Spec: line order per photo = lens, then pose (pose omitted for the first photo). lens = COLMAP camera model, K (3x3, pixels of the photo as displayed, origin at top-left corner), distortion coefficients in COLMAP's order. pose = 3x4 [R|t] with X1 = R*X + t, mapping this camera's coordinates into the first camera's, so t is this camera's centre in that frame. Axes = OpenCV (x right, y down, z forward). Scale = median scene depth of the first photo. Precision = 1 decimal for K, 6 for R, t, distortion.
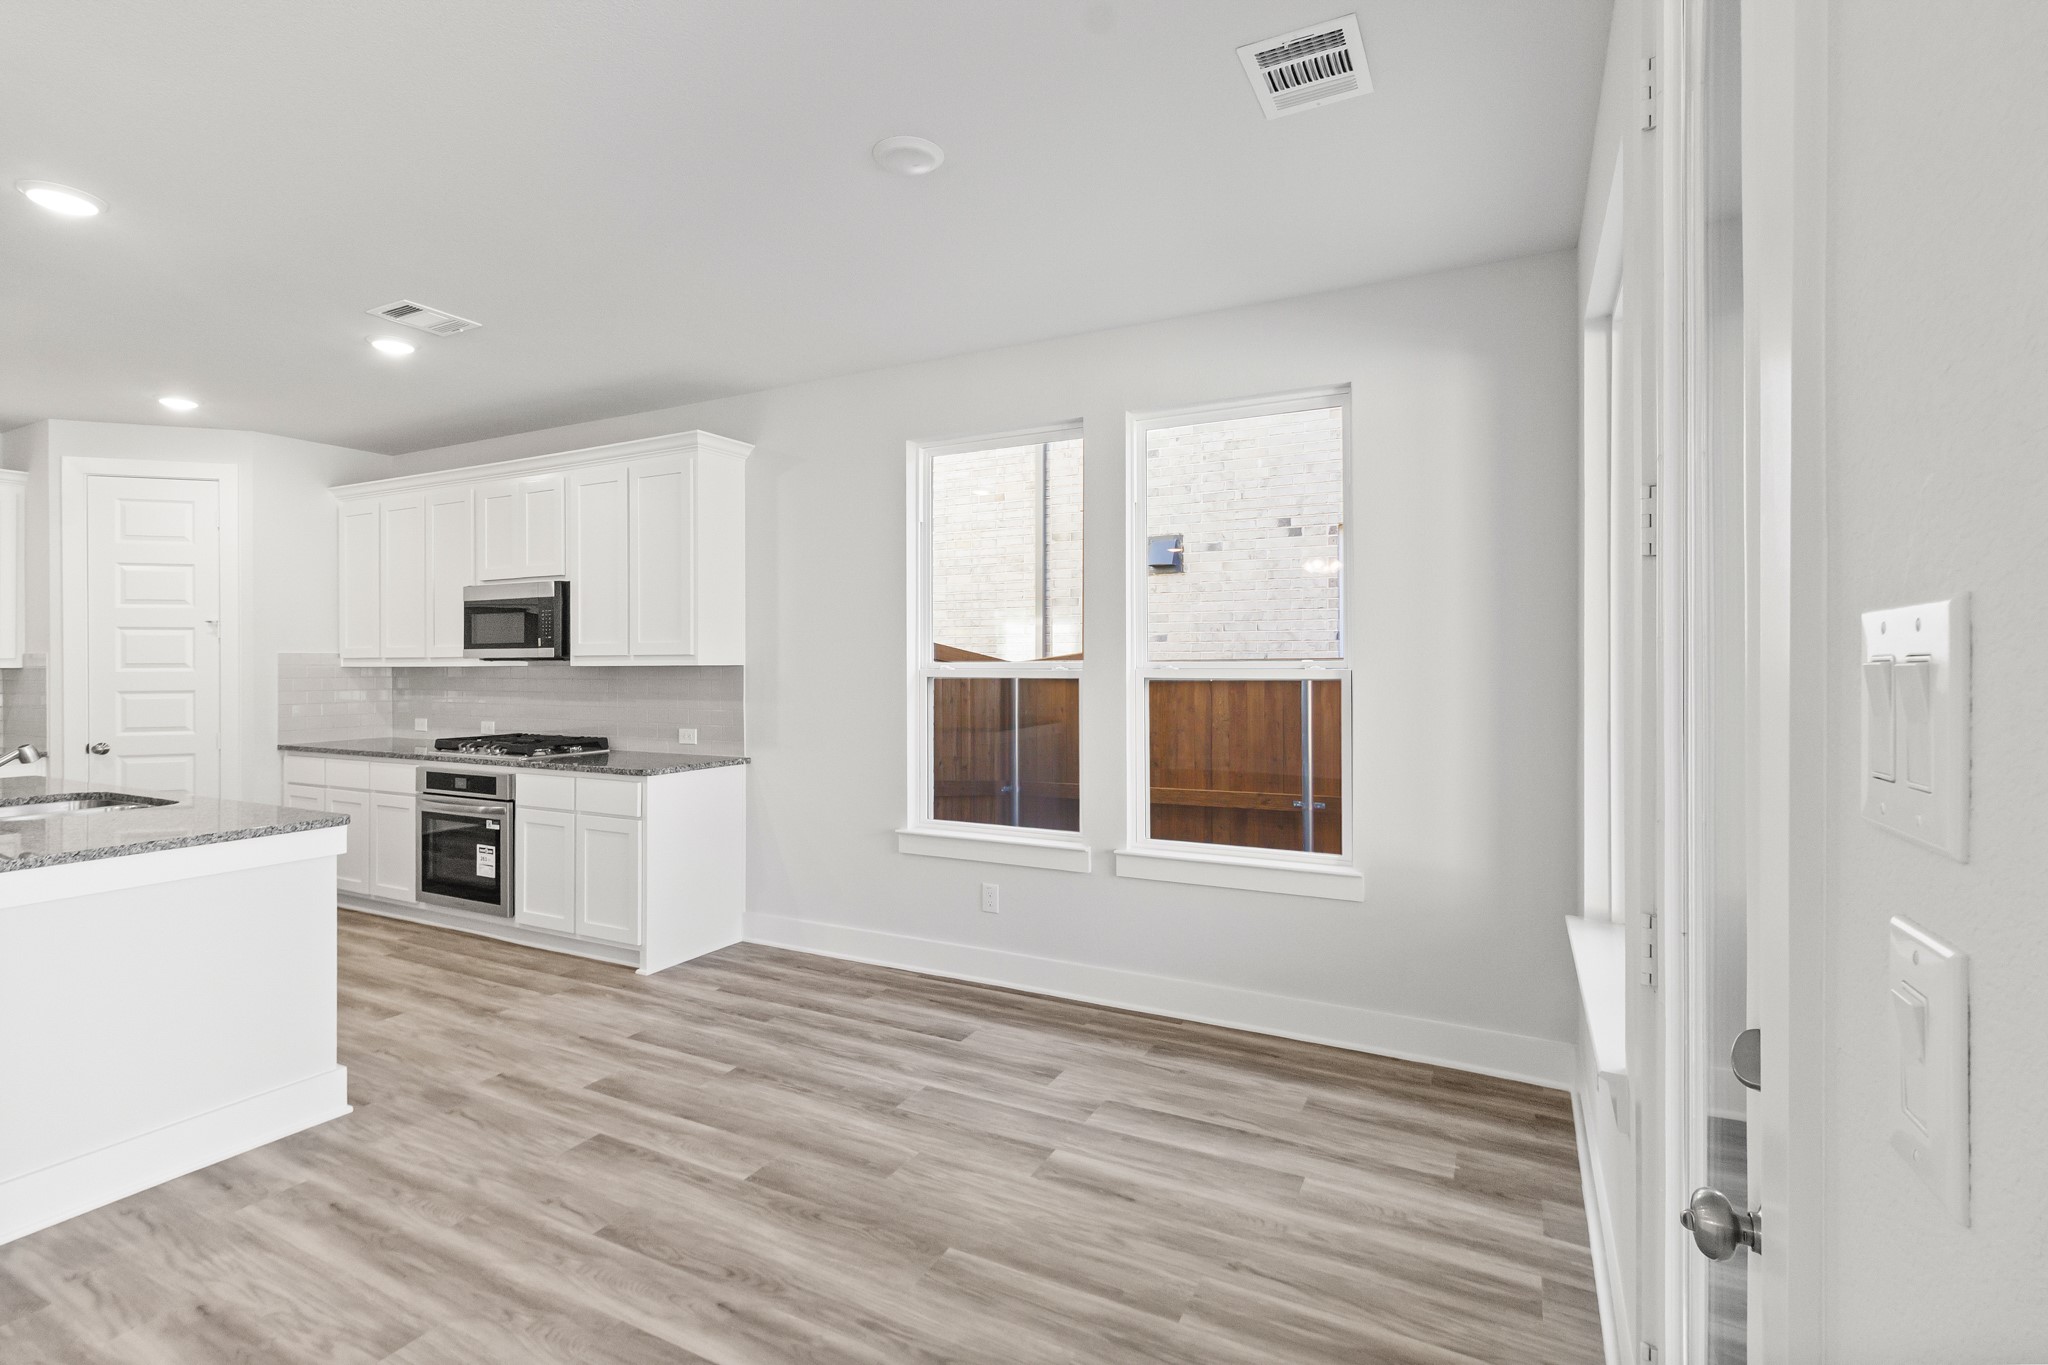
lens RADIAL K [[952.6, 0, 1022.2], [0, 952.6, 670.7], [0, 0, 1]] dist [0.001377, -0.000274]
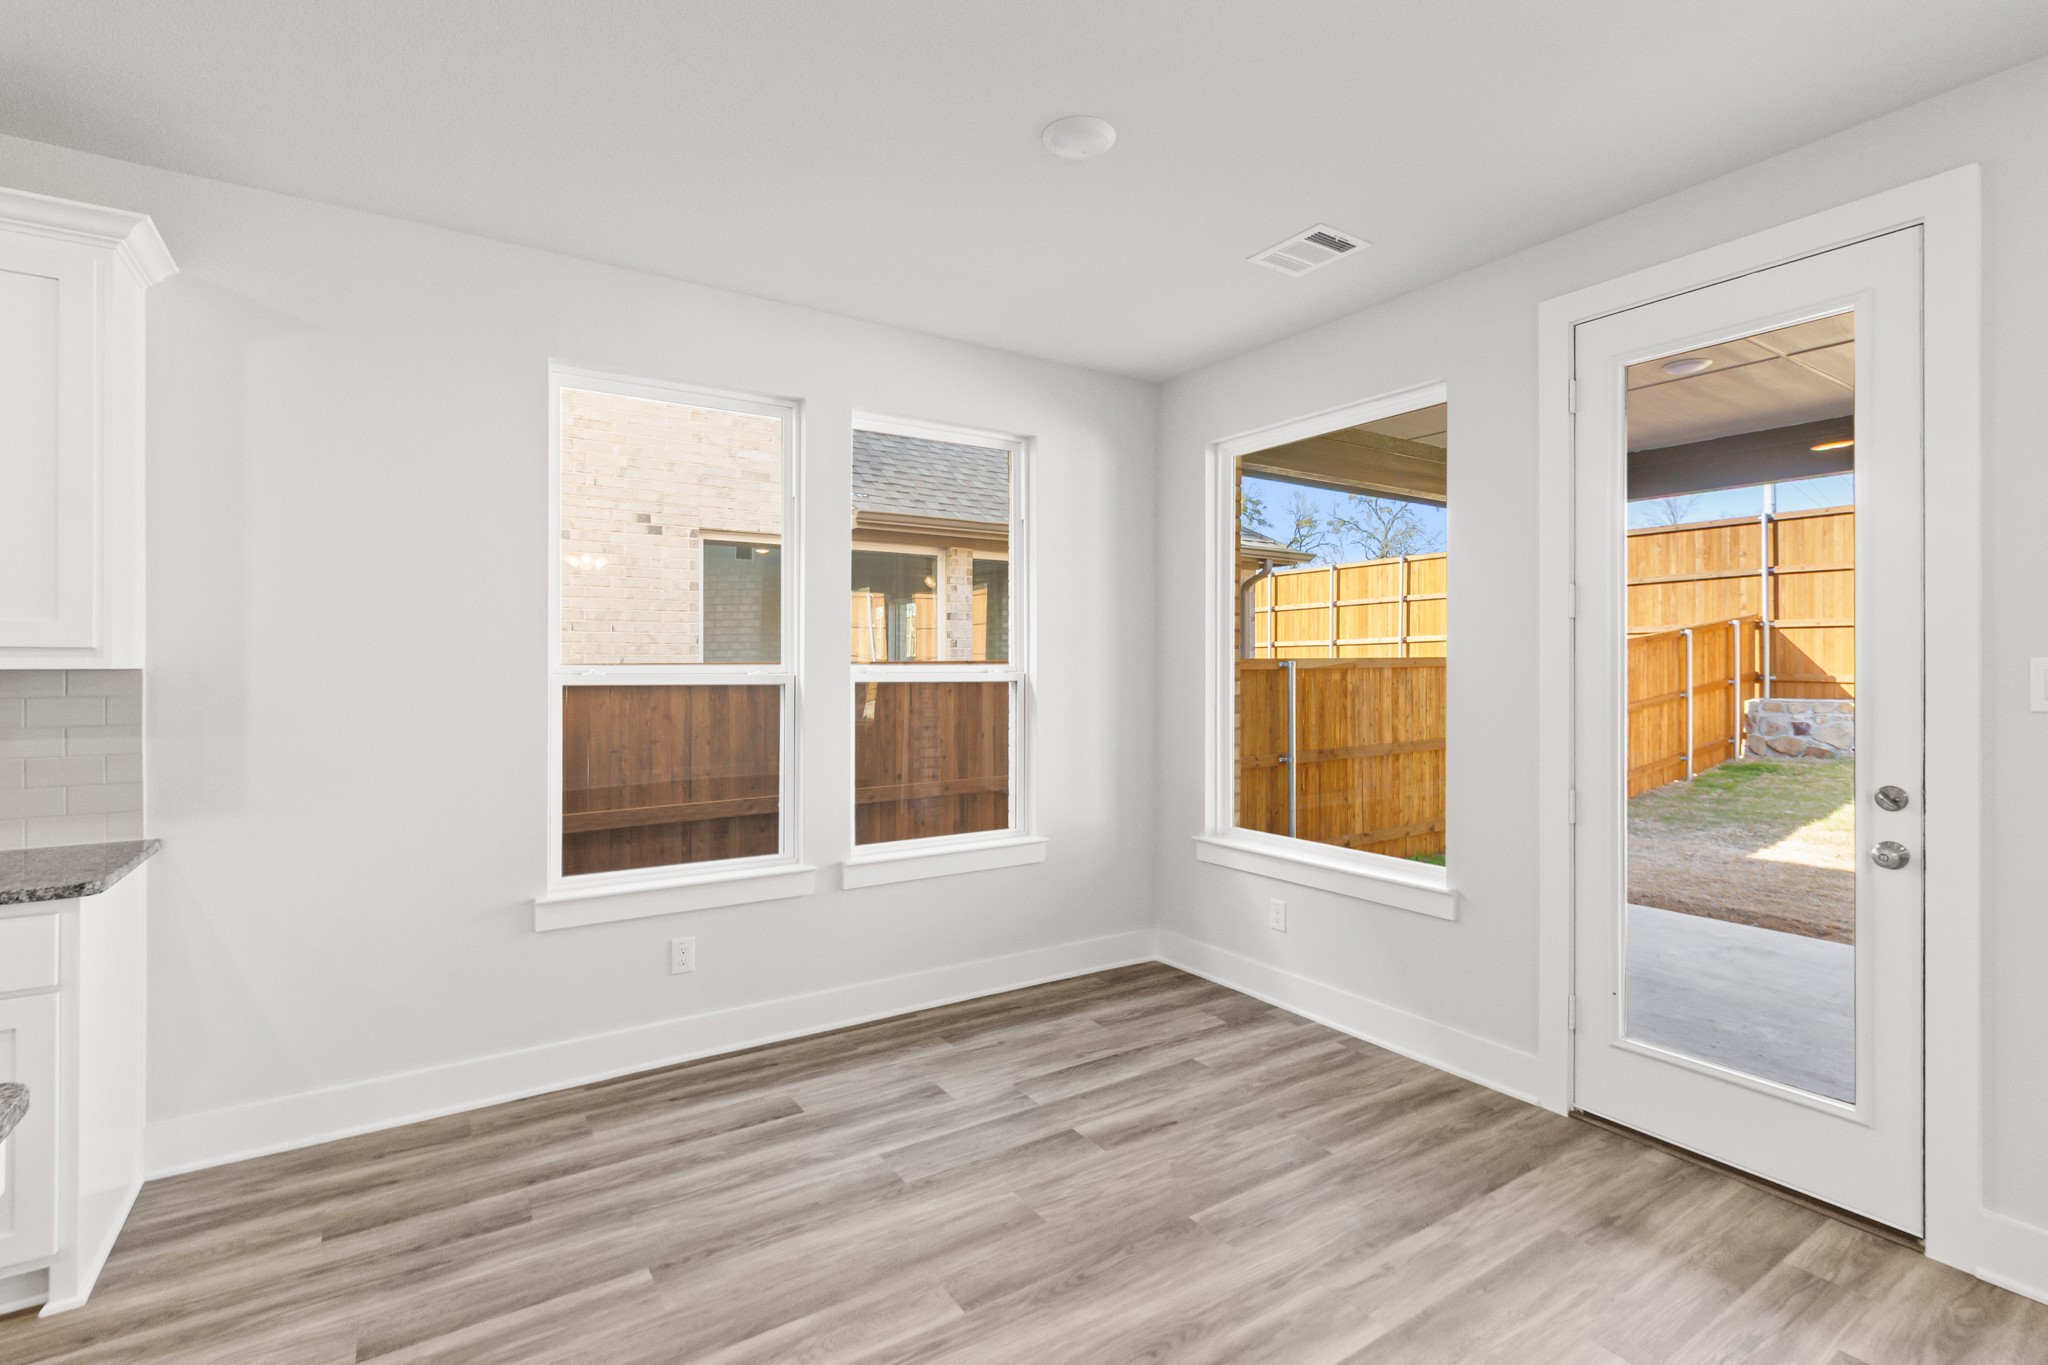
lens RADIAL K [[943.3, 0, 1021.5], [0, 943.3, 671.4], [0, 0, 1]] dist [0.000152, -0.000163]
pose [[0.492772, -0.002865, 0.870154, -0.603945], [0.005858, 0.999983, -0.000025, -0.002007], [-0.870139, 0.005110, 0.492780, 0.357920]]
